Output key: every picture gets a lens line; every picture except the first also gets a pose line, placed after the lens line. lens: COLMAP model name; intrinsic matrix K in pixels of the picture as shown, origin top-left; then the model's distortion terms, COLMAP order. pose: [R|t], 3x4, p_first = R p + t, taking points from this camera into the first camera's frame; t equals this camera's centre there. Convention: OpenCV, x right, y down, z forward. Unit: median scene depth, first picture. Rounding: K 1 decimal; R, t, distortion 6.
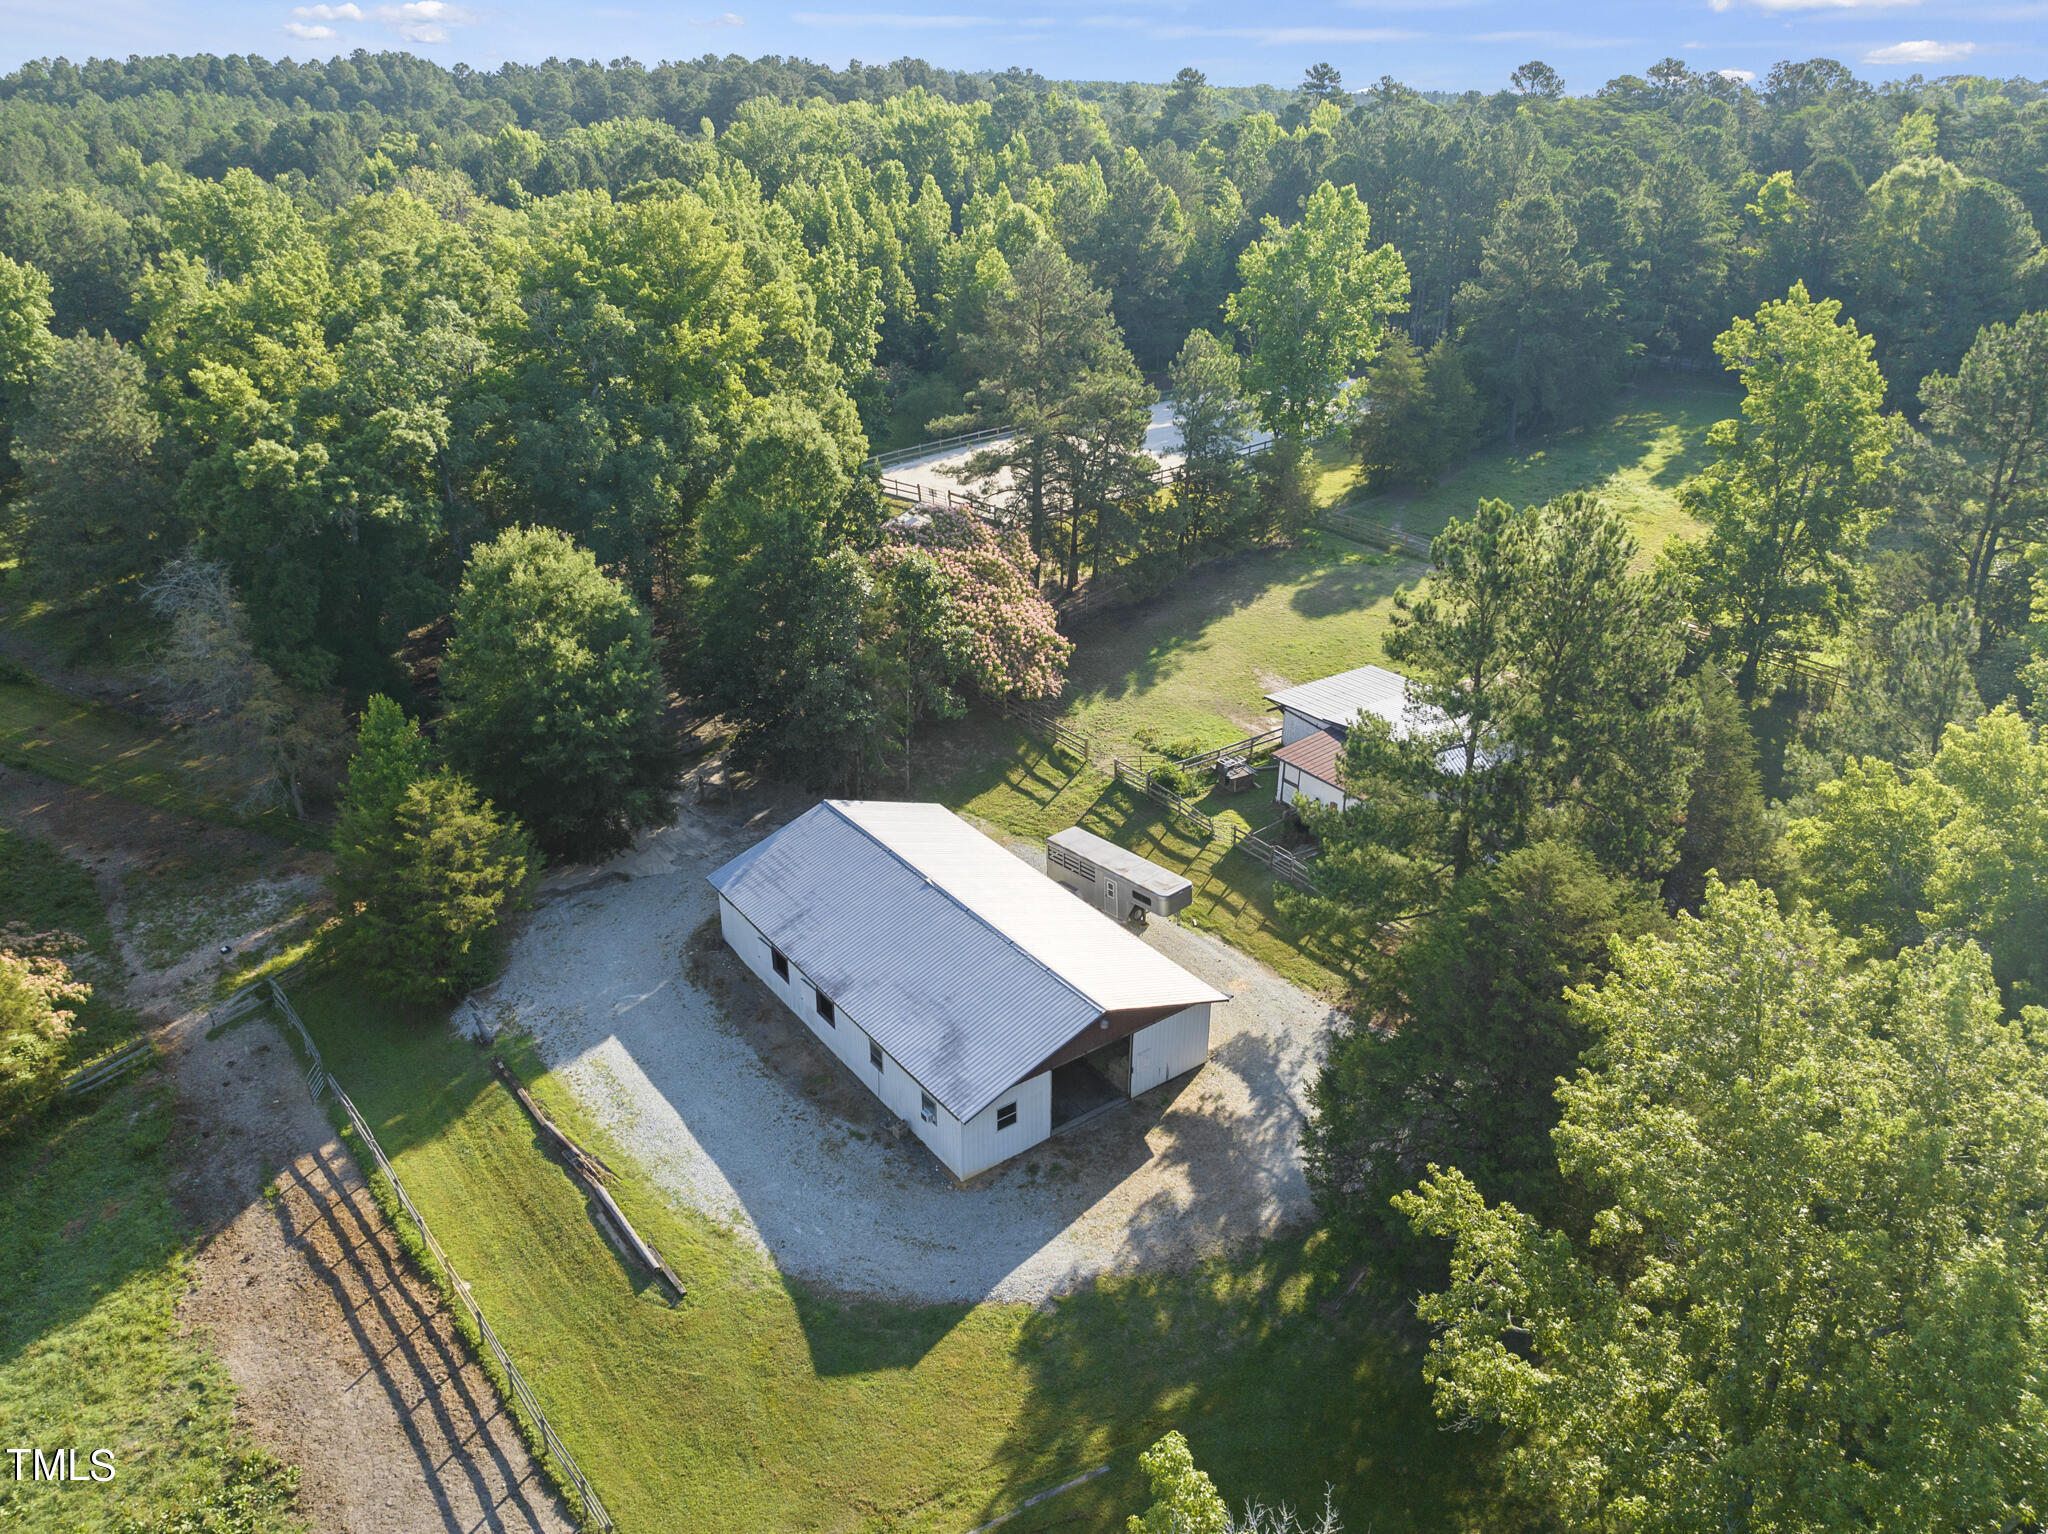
lens RADIAL K [[1445.7, 0, 1030.6], [0, 1445.7, 754.2], [0, 0, 1]] dist [-0.054963, 0.030029]
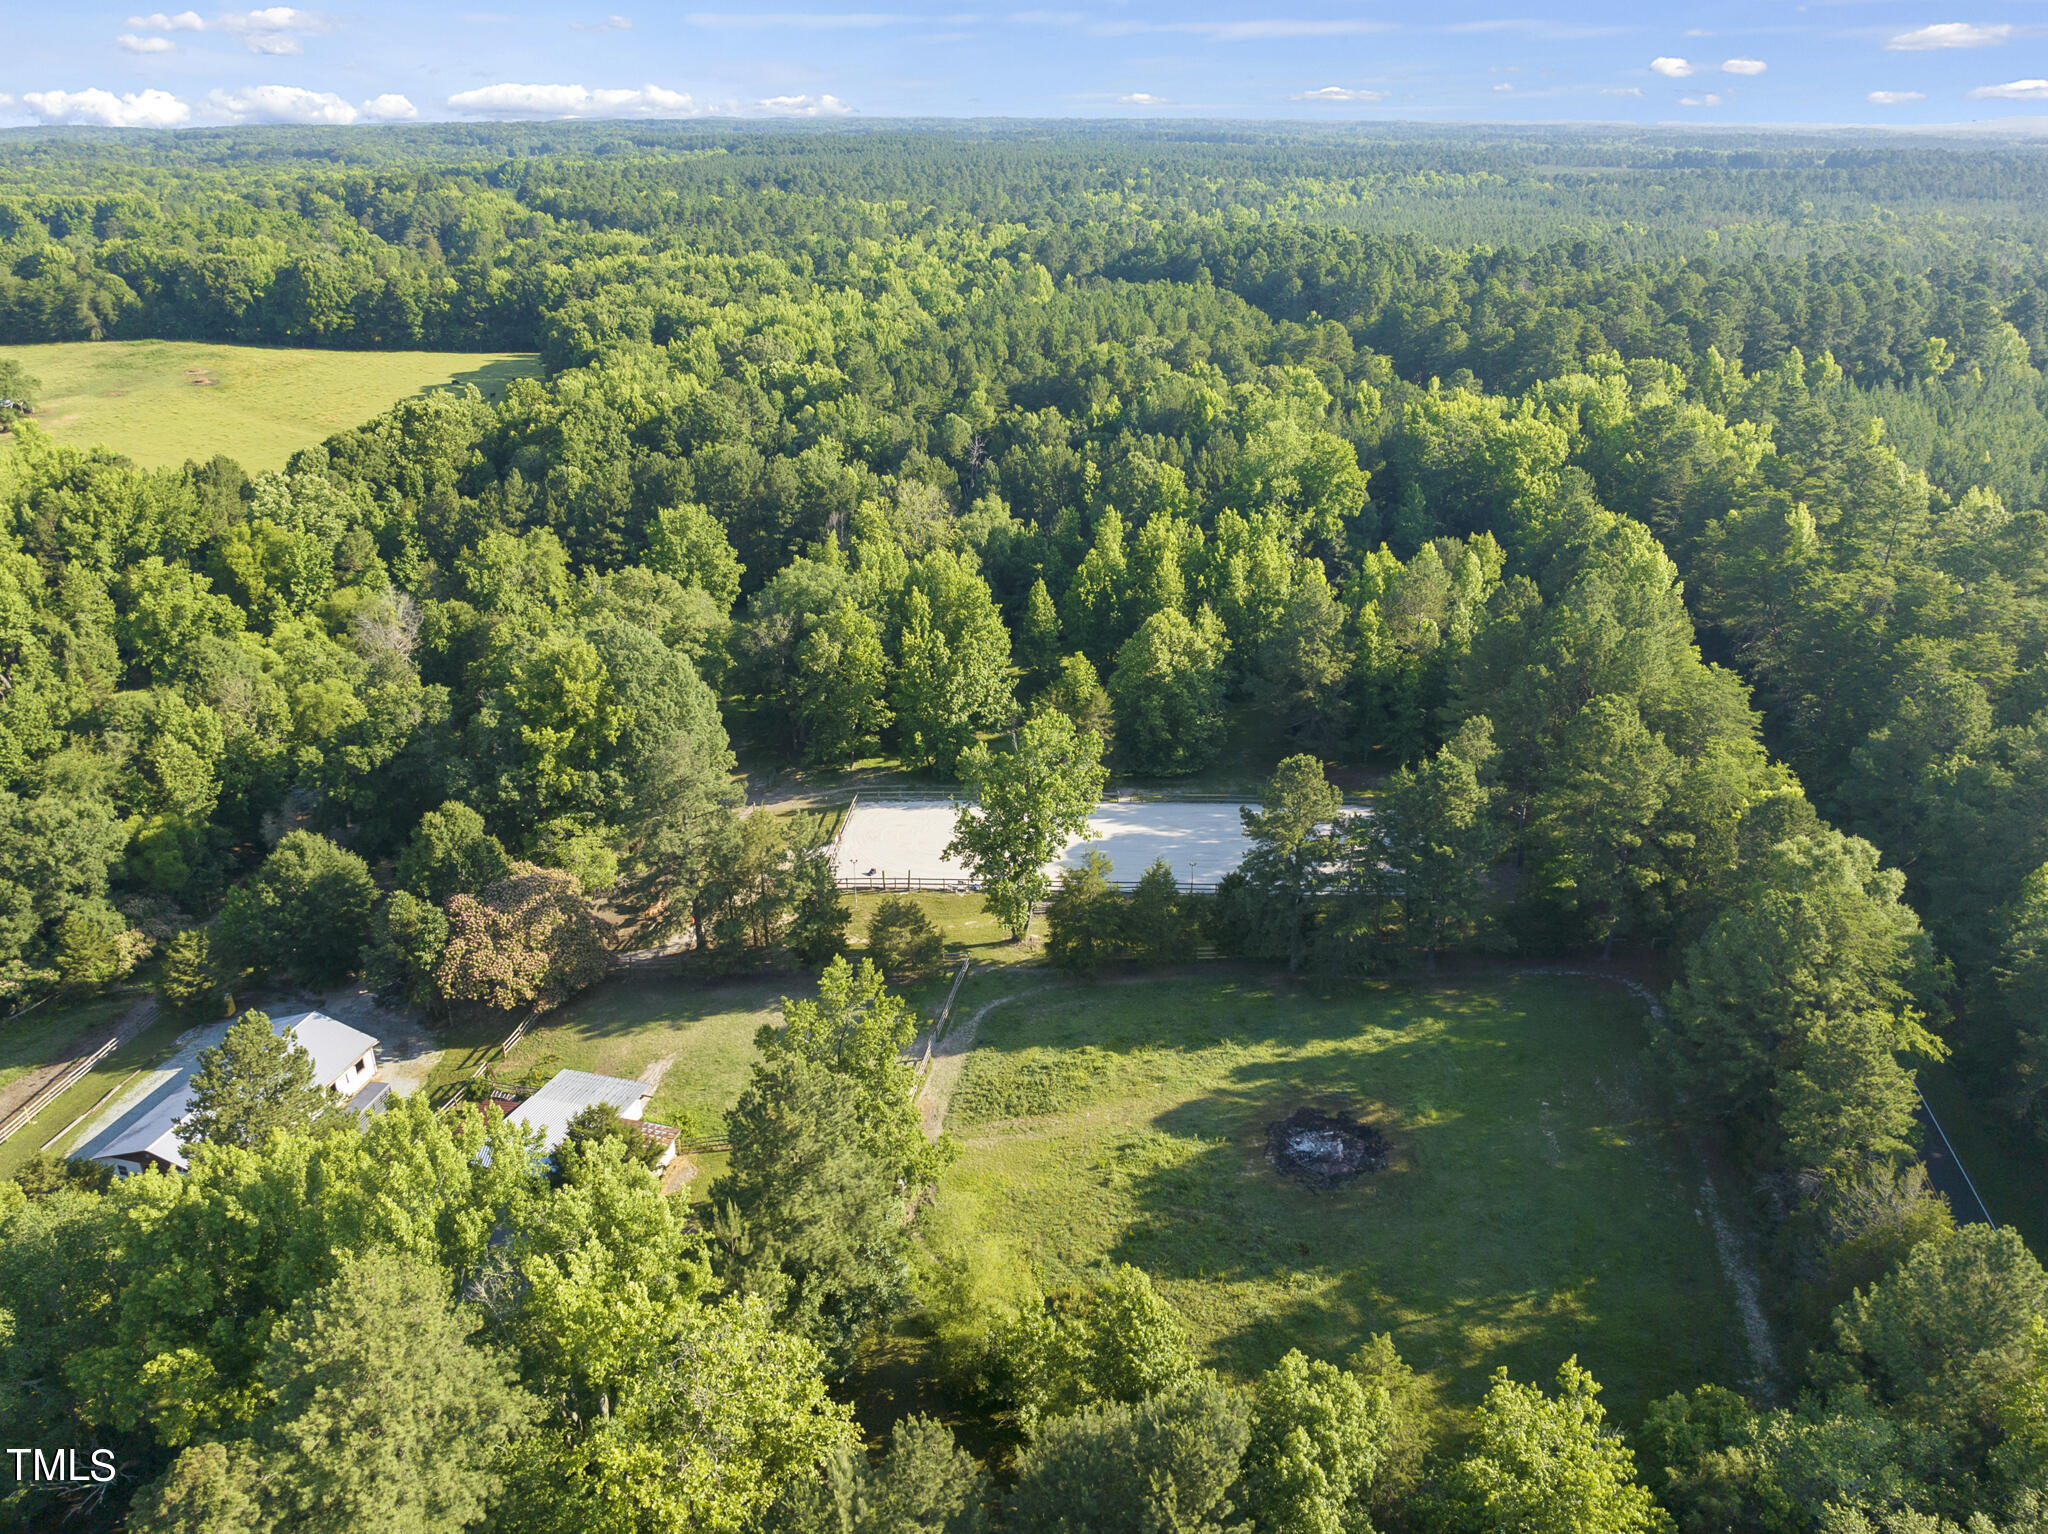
lens RADIAL K [[1491.3, 0, 1039.3], [0, 1491.3, 759.5], [0, 0, 1]] dist [-0.044698, 0.008853]
pose [[0.645572, 0.295263, -0.704313, 1.634651], [-0.311900, 0.943754, 0.109755, -0.741521], [0.697105, 0.148820, 0.701353, 0.200503]]
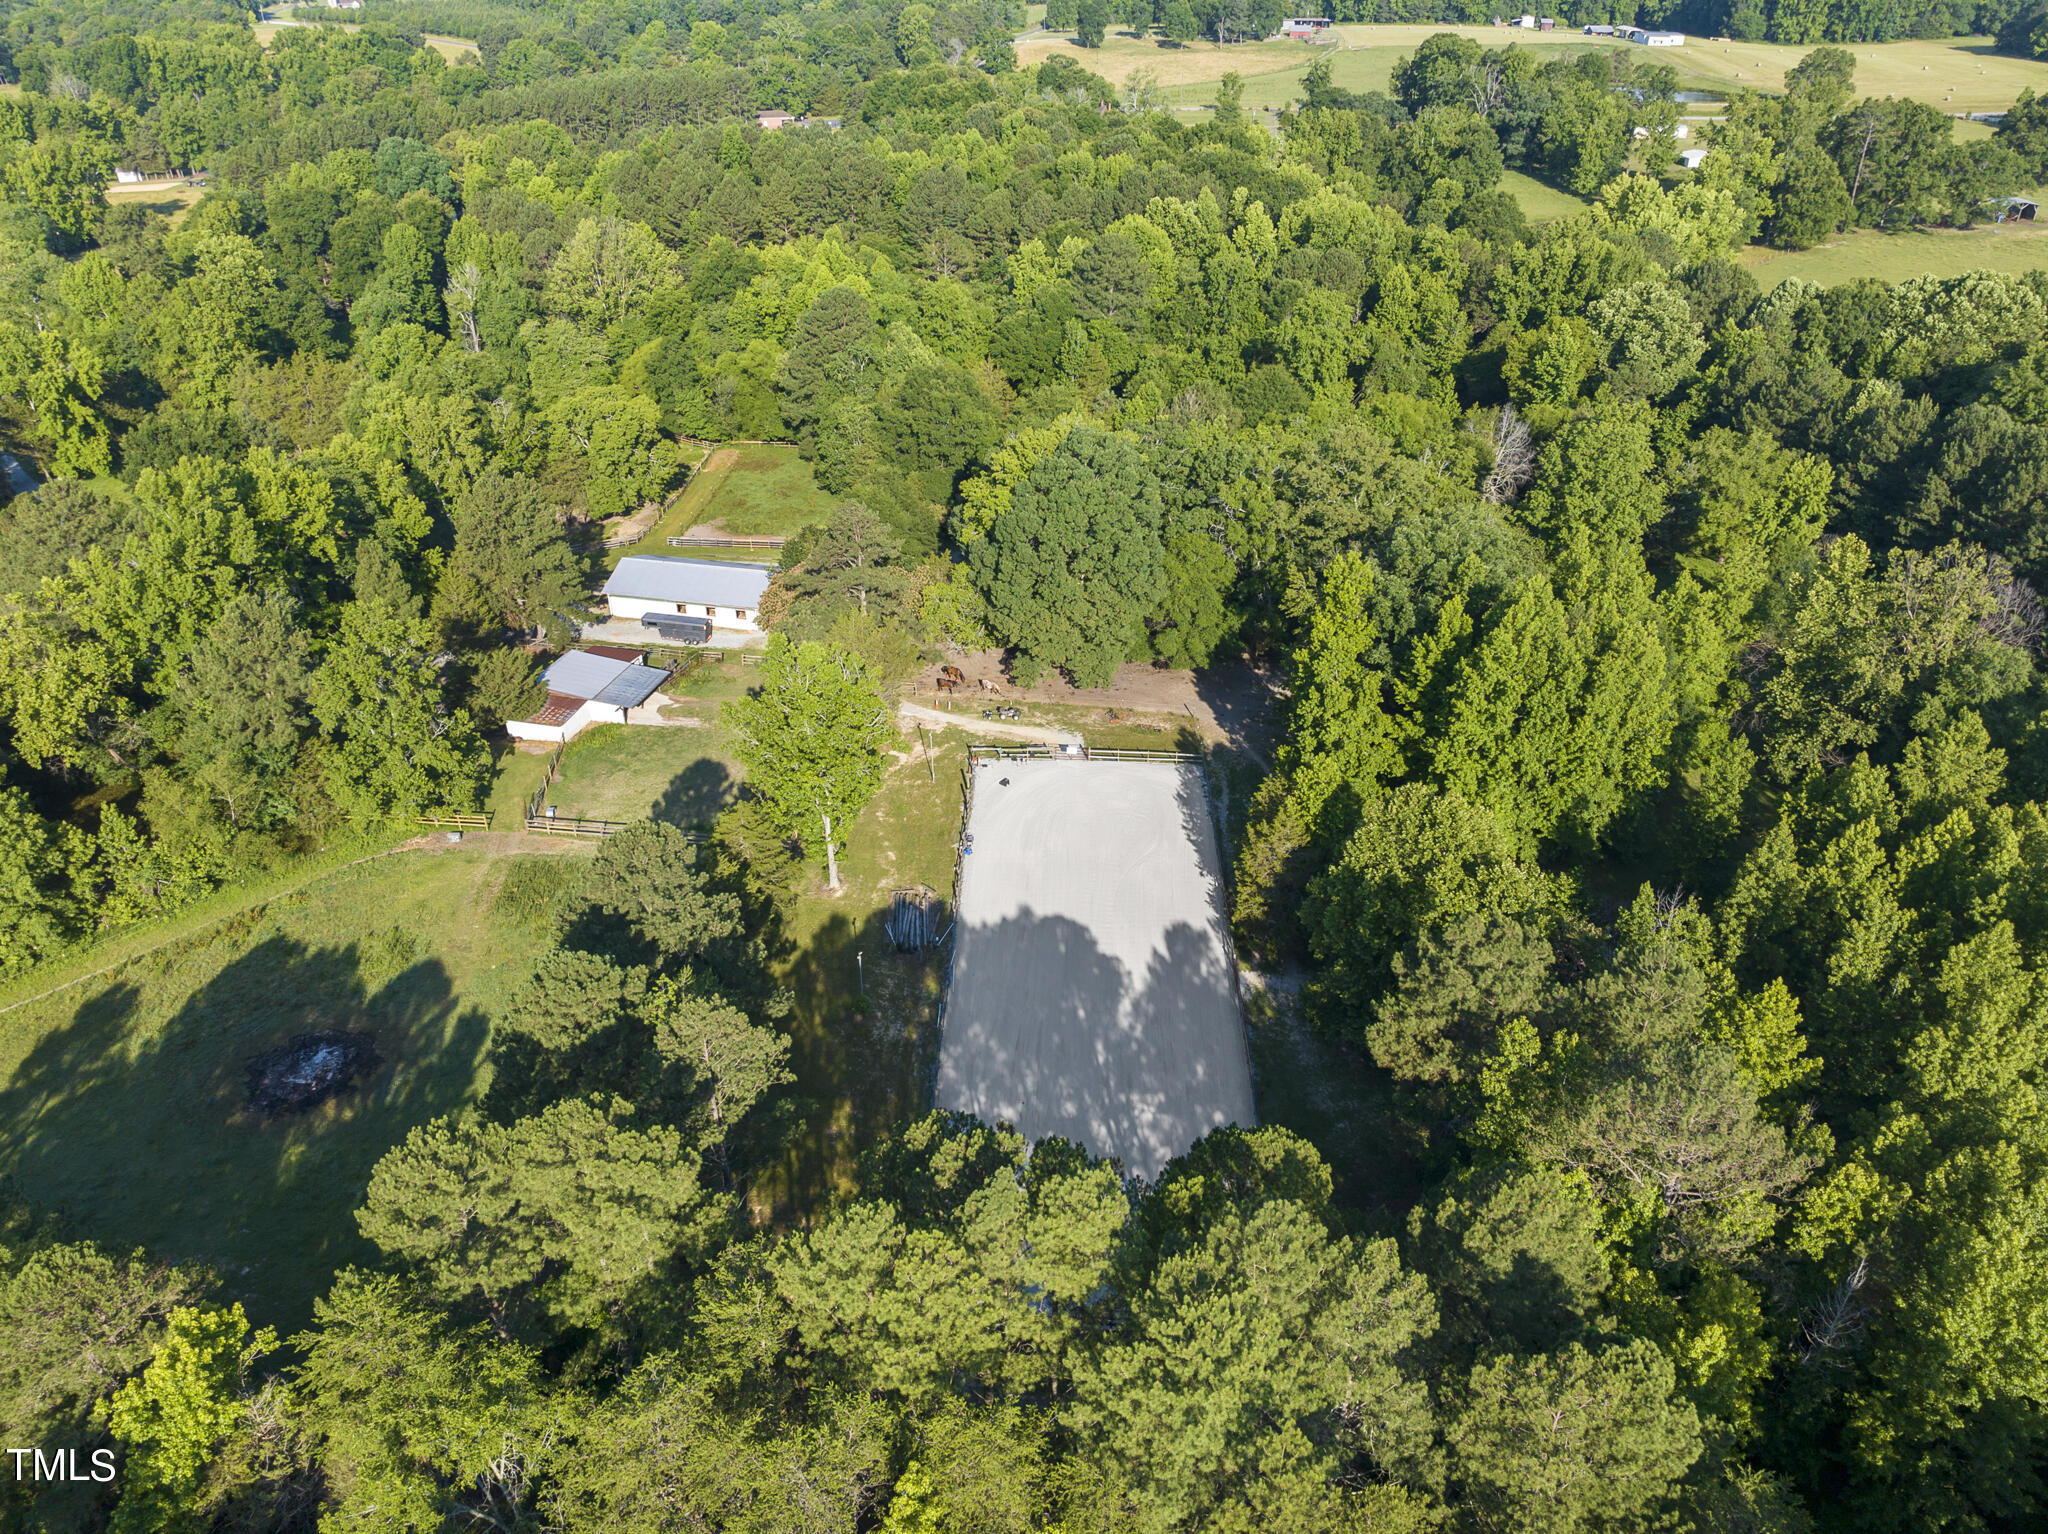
lens RADIAL K [[1431.6, 0, 1035.3], [0, 1431.6, 767.9], [0, 0, 1]] dist [-0.034160, 0.000689]
pose [[-0.753980, 0.335749, -0.564611, 0.994239], [-0.280176, 0.613047, 0.738698, -1.643584], [0.594150, 0.715155, -0.368156, 2.257253]]
